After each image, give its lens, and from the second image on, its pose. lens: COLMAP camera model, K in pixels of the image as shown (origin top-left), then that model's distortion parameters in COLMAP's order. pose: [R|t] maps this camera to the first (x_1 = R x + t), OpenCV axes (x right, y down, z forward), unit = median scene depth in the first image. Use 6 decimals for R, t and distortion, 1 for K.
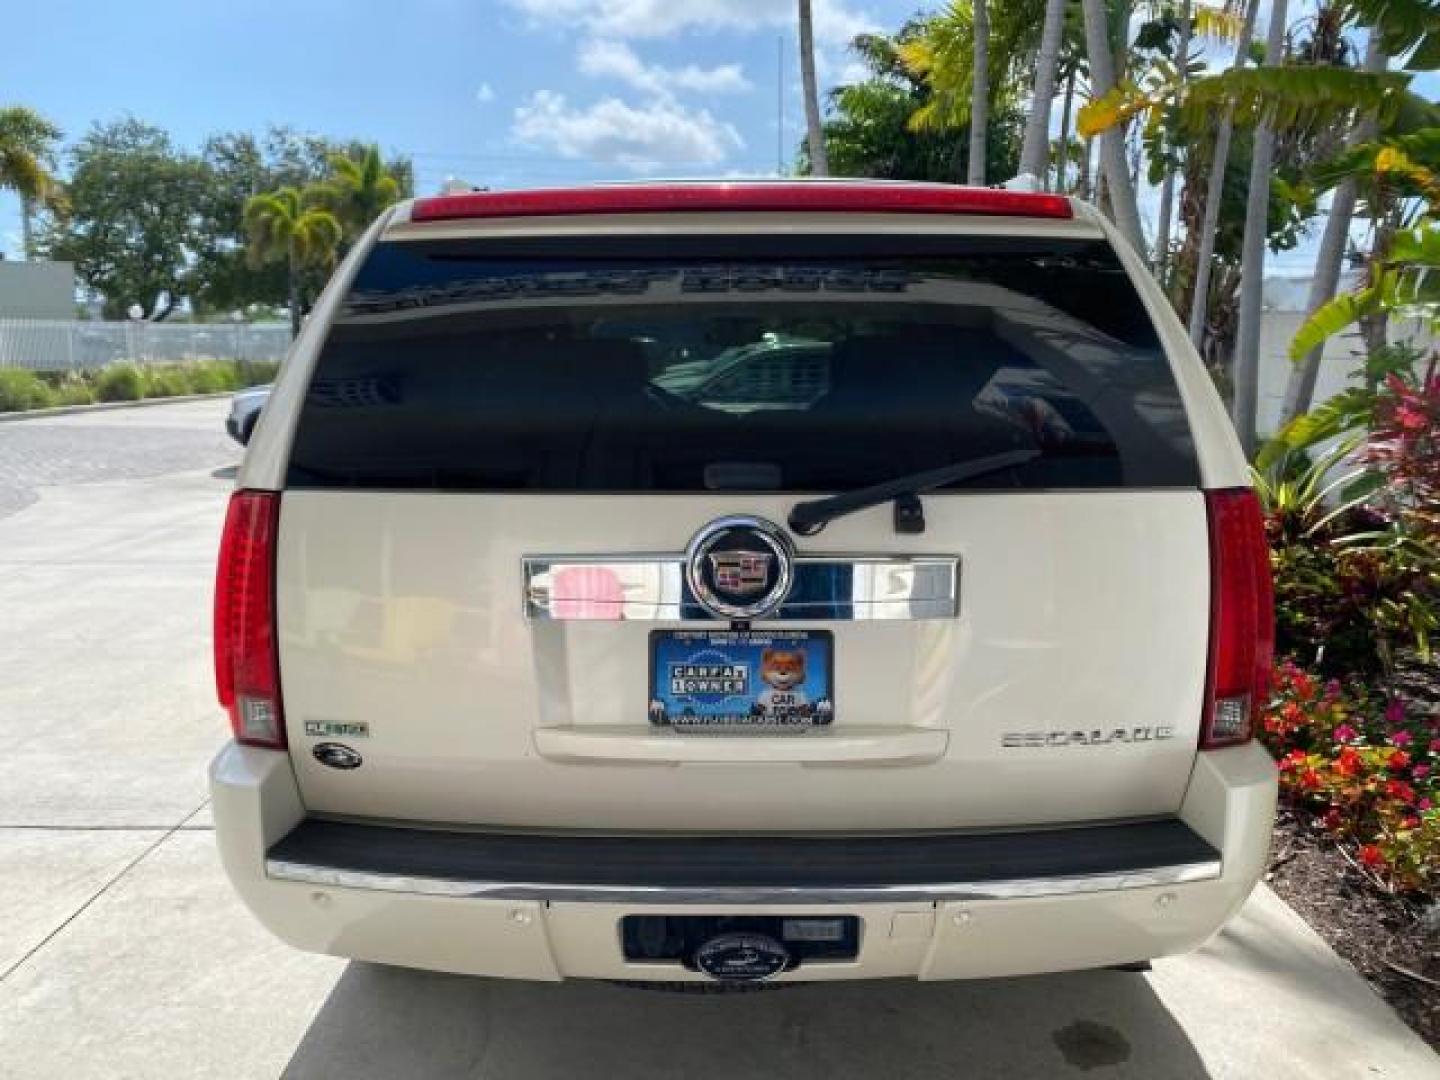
lens RADIAL K [[1110.0, 0, 726.8], [0, 1110.0, 535.5], [0, 0, 1]] dist [0.009382, -0.007053]
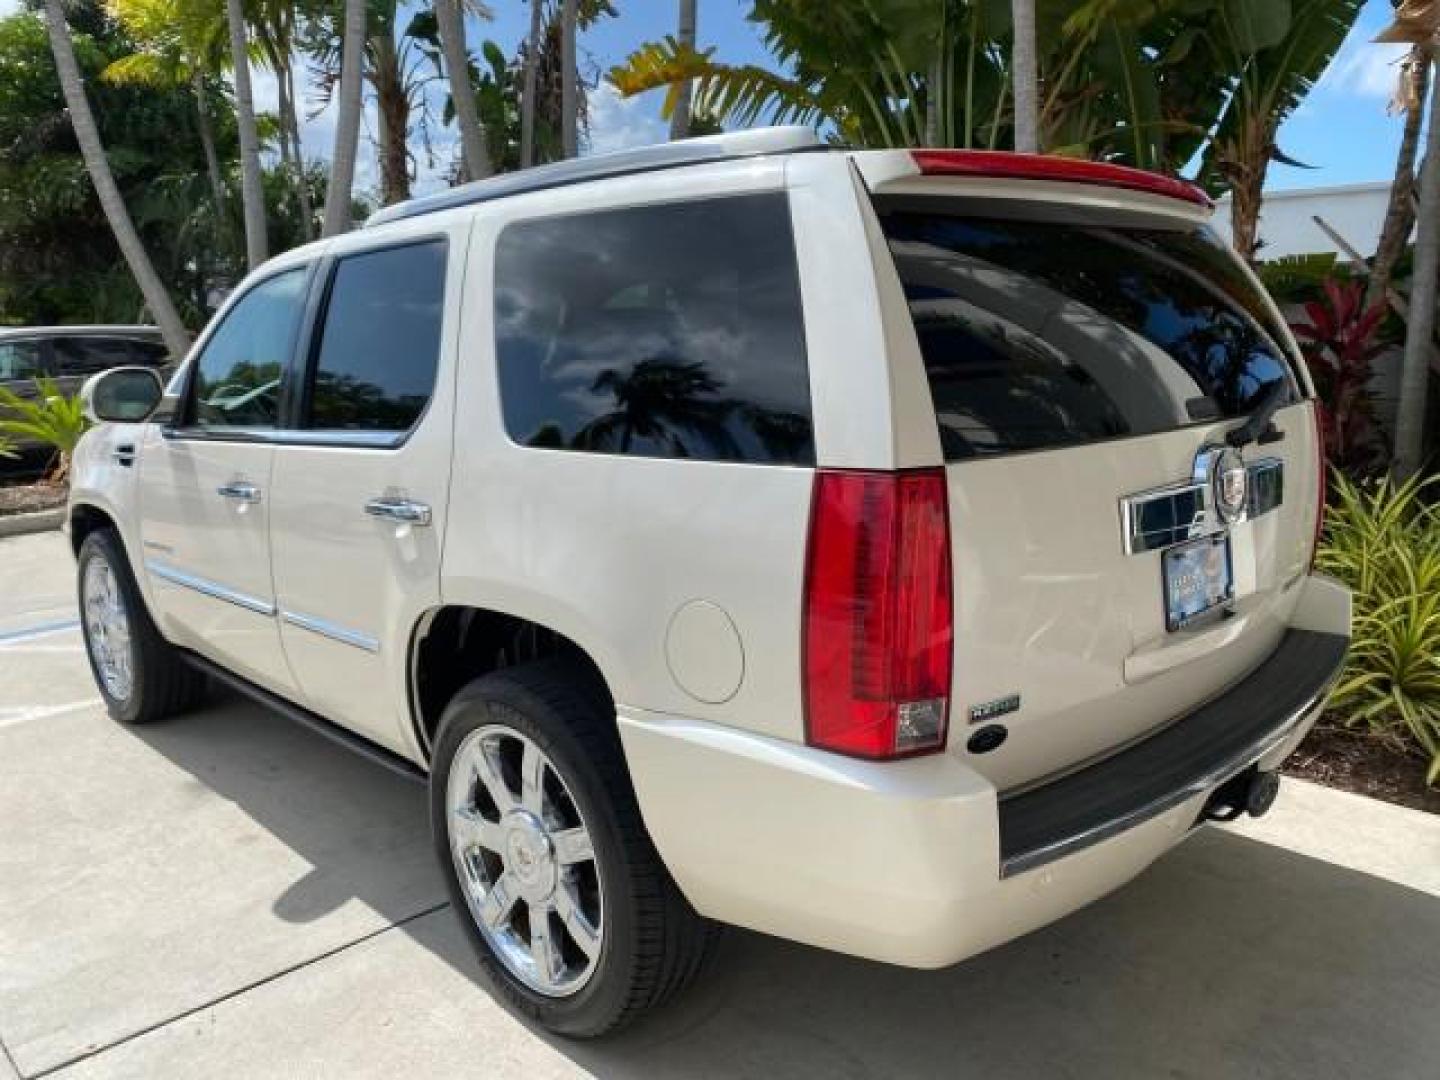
lens RADIAL K [[1098.9, 0, 713.7], [0, 1098.9, 533.4], [0, 0, 1]] dist [0.007638, 0.001248]
pose [[0.725606, -0.147772, 0.672056, -0.121330], [0.138884, 0.988019, 0.067296, -0.007727], [-0.673948, 0.044508, 0.737437, 0.048881]]
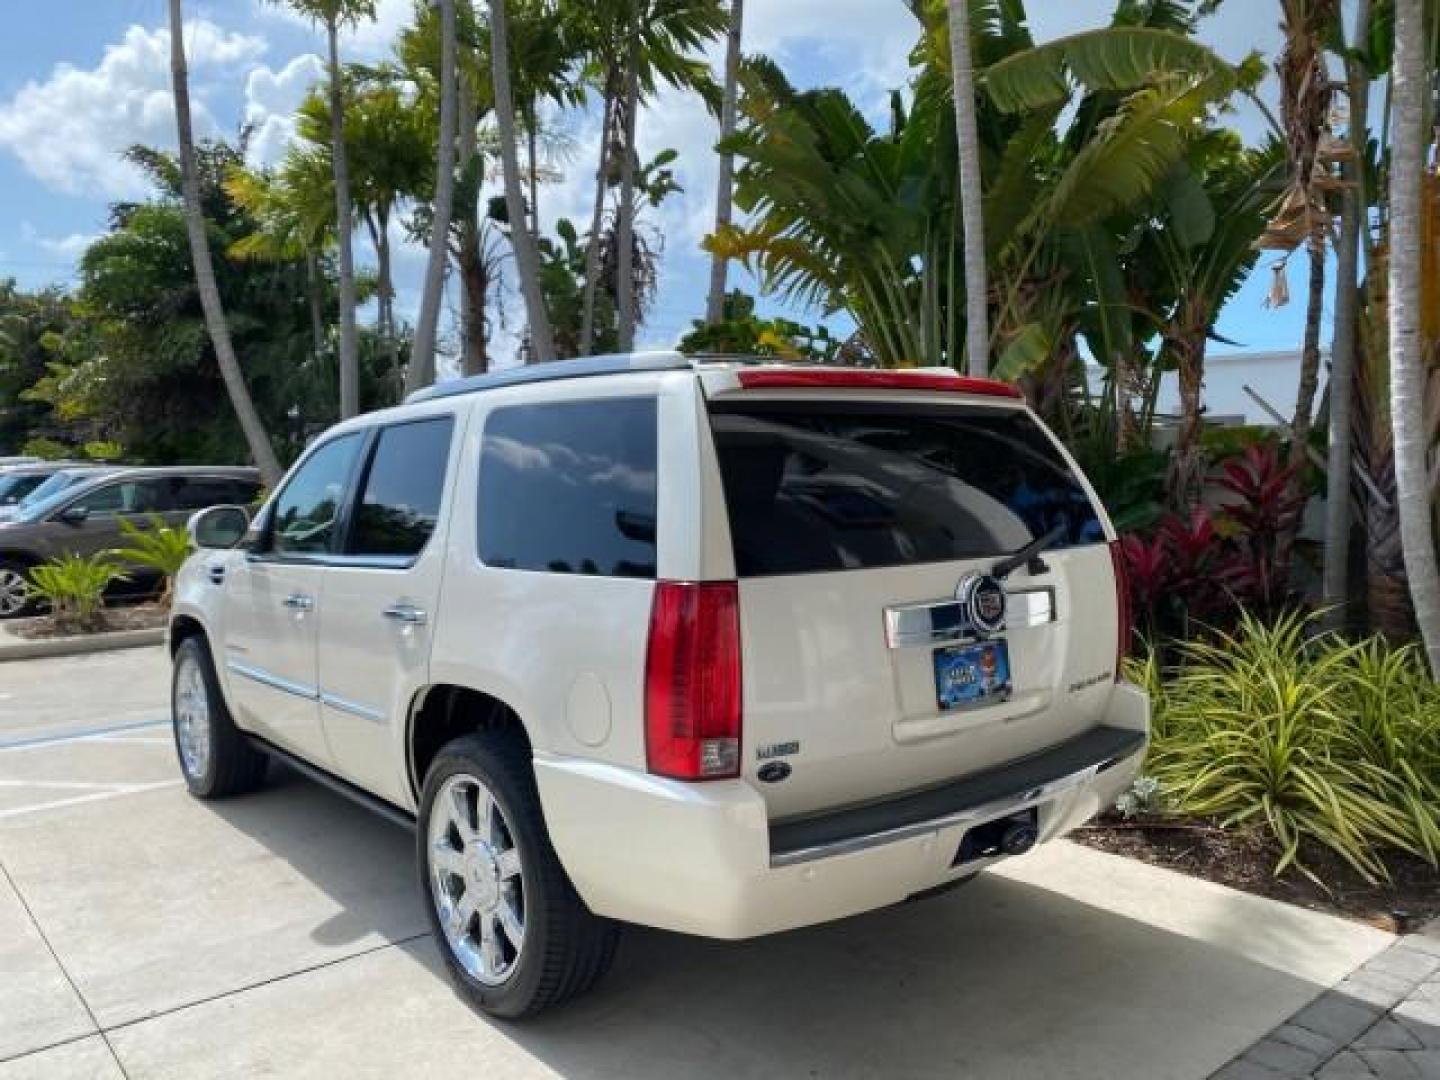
lens RADIAL K [[1100.4, 0, 716.9], [0, 1100.4, 538.7], [0, 0, 1]] dist [0.012683, -0.006195]
pose [[0.774068, -0.053693, 0.630821, -0.133578], [0.120111, 0.990756, -0.063056, -0.001077], [-0.621604, 0.124578, 0.773362, -0.004163]]
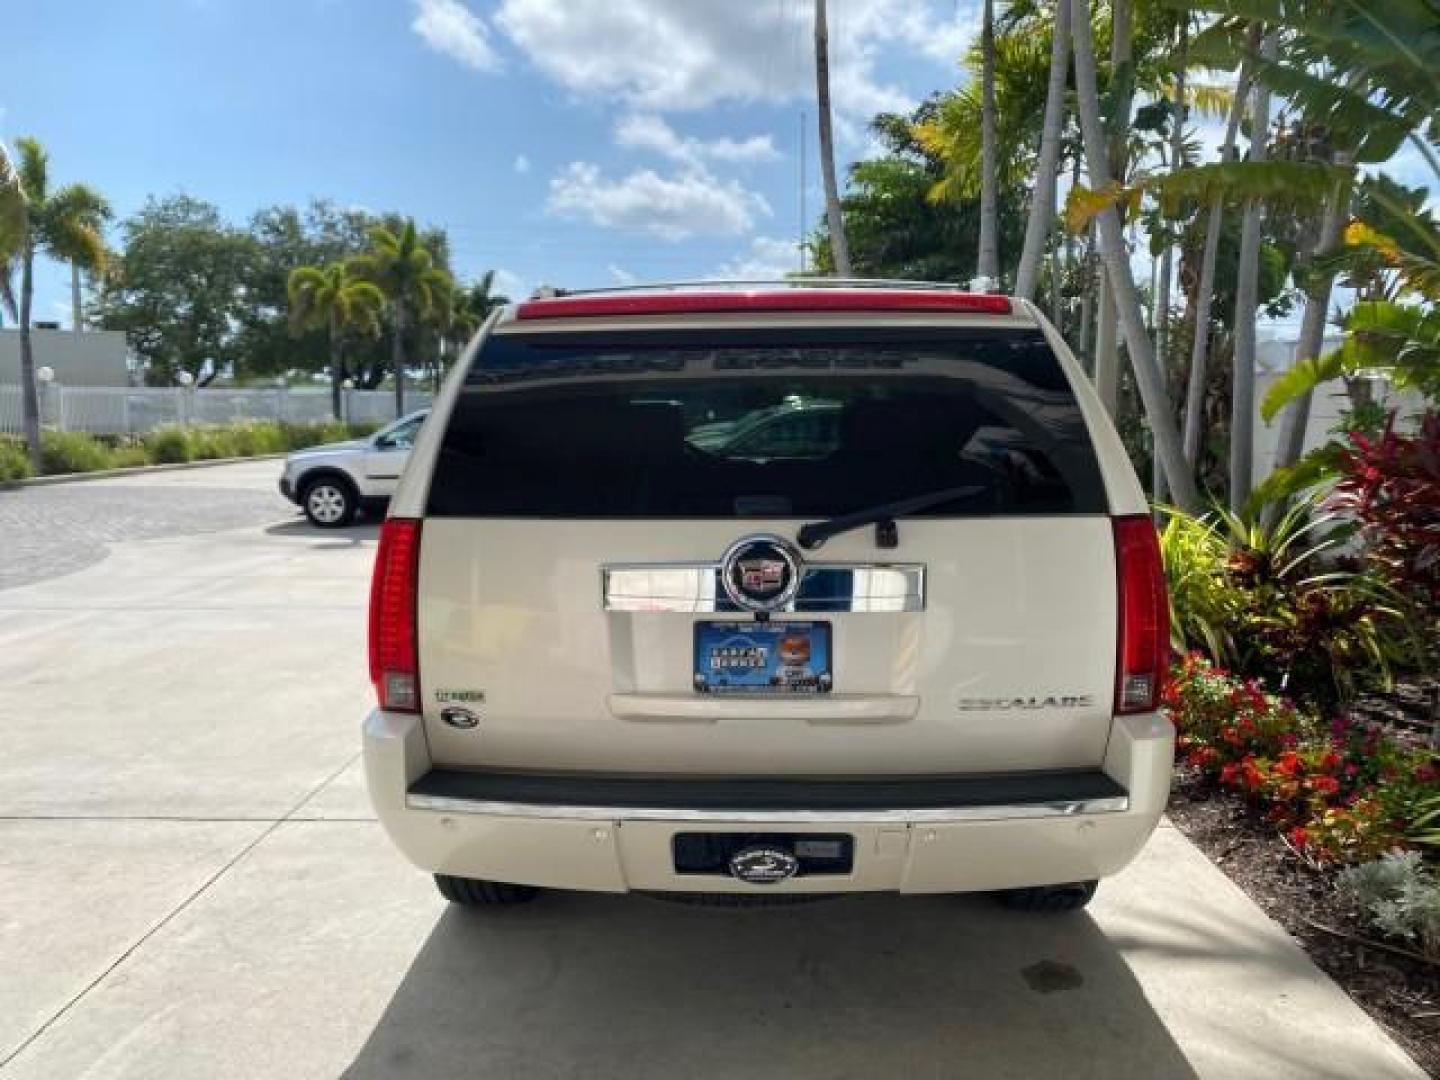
lens RADIAL K [[1100.4, 0, 716.9], [0, 1100.4, 538.7], [0, 0, 1]] dist [0.012683, -0.006195]
pose [[0.999490, -0.001289, -0.031909, 0.000021], [-0.000330, 0.998715, -0.050678, 0.005547], [0.031934, 0.050663, 0.998205, -0.034449]]
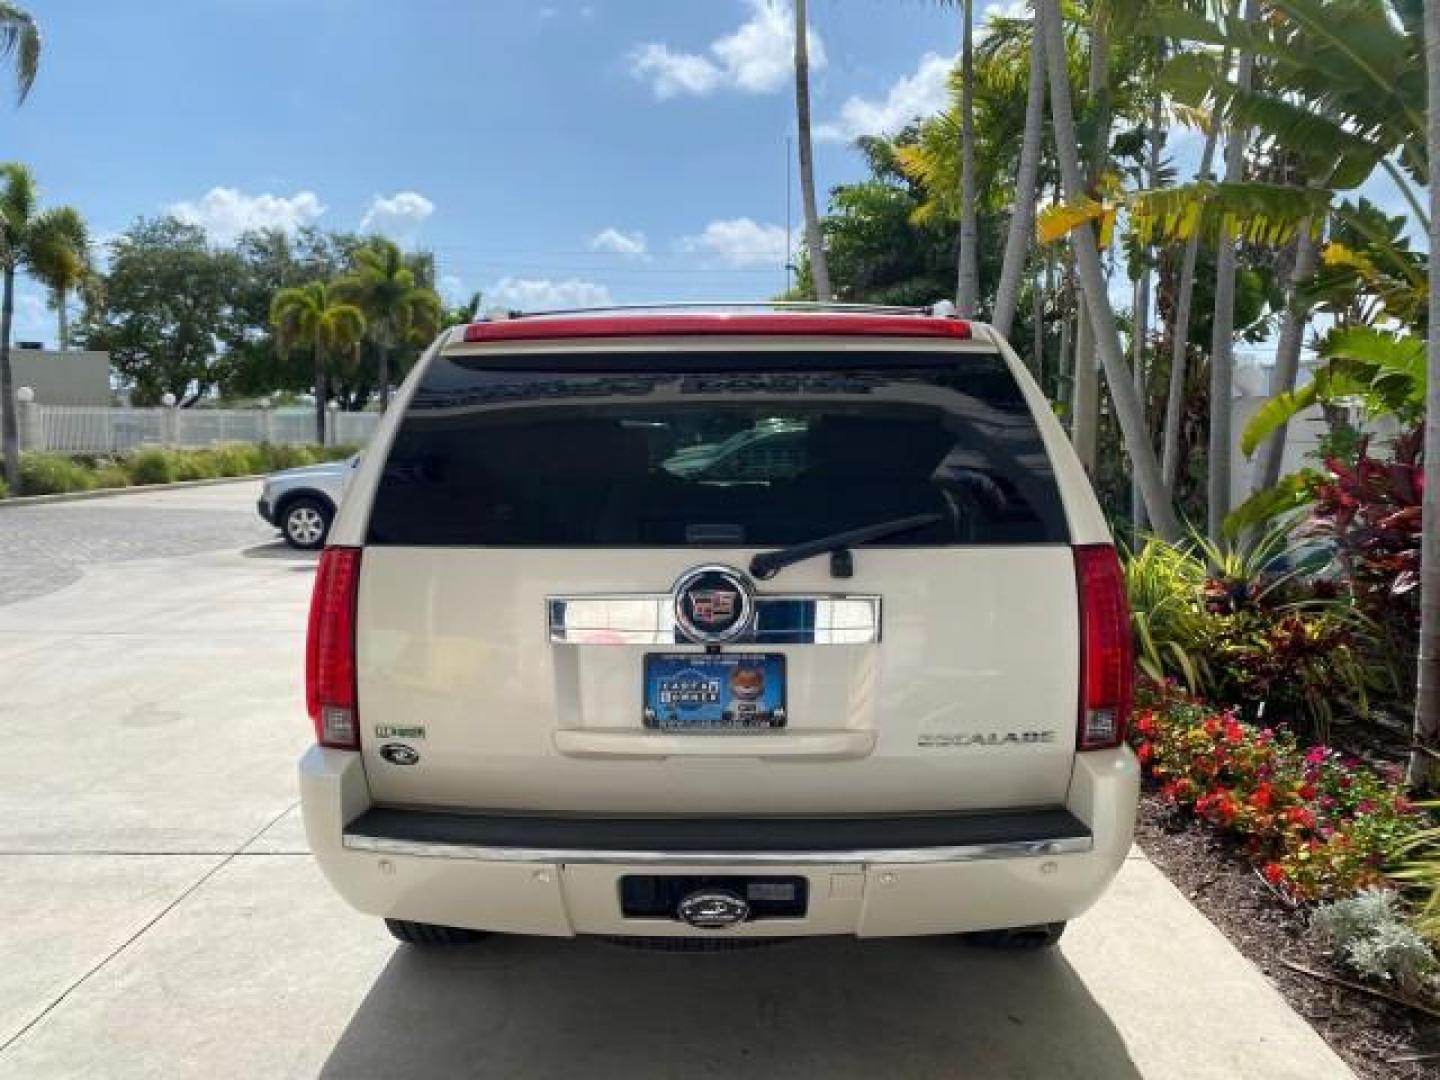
lens RADIAL K [[1100.4, 0, 716.9], [0, 1100.4, 538.7], [0, 0, 1]] dist [0.012683, -0.006195]
pose [[0.999806, -0.000274, -0.019703, 0.004276], [-0.001114, 0.997521, -0.070358, 0.004346], [0.019674, 0.070366, 0.997327, -0.029851]]
